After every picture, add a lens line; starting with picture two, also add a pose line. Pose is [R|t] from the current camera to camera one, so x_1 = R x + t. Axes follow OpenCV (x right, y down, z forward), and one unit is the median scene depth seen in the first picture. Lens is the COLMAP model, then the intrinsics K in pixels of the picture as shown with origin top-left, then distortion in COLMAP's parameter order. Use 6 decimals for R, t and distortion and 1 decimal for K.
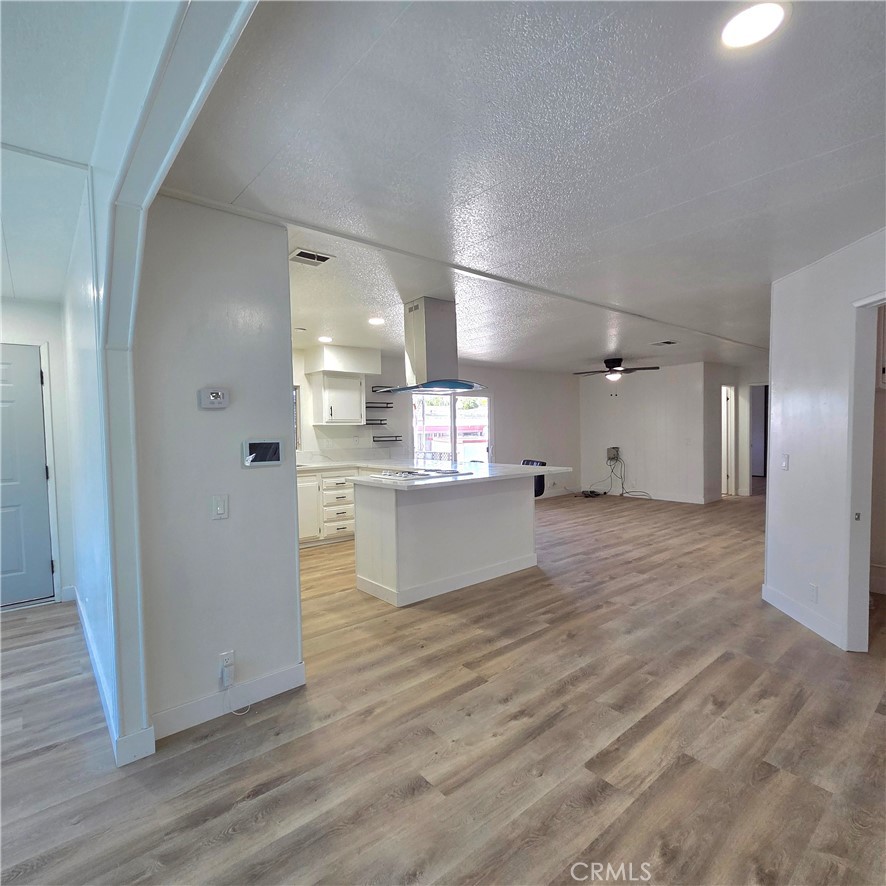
lens RADIAL K [[484.4, 0, 441.2], [0, 484.4, 446.1], [0, 0, 1]] dist [0.004339, 0.001173]
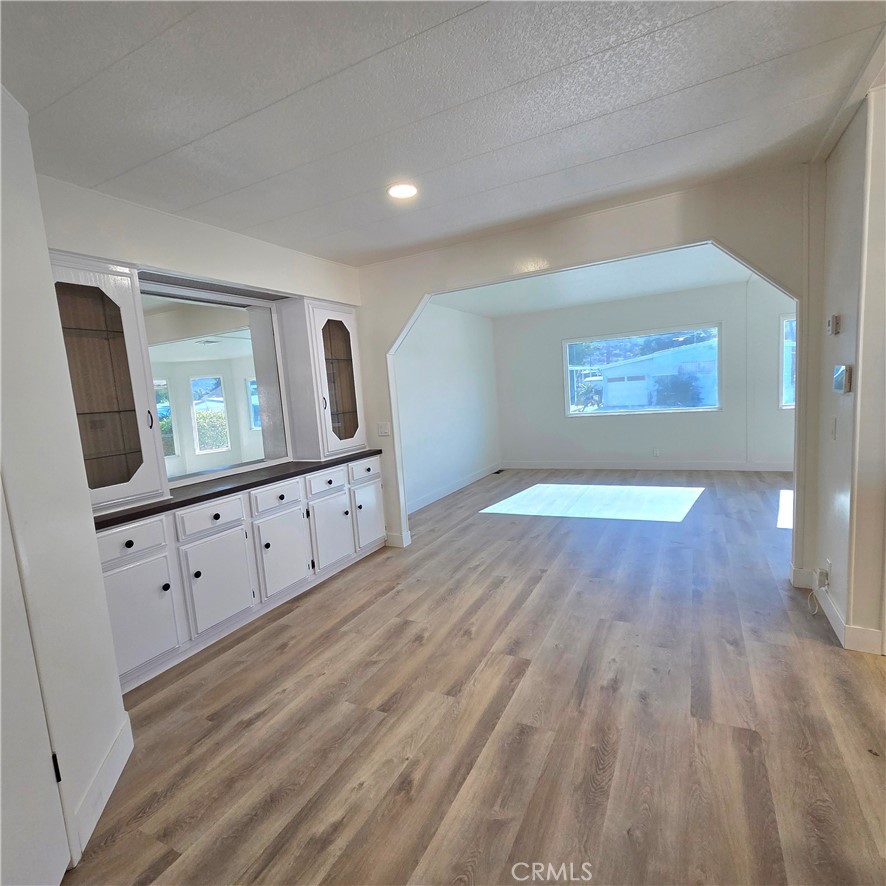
lens RADIAL K [[484.4, 0, 442.6], [0, 484.4, 444.6], [0, 0, 1]] dist [0.004339, 0.001173]
pose [[-0.919709, 0.123290, -0.372740, 0.765185], [0.066698, 0.984677, 0.161126, -0.070238], [0.386894, 0.123328, -0.913840, 1.697118]]
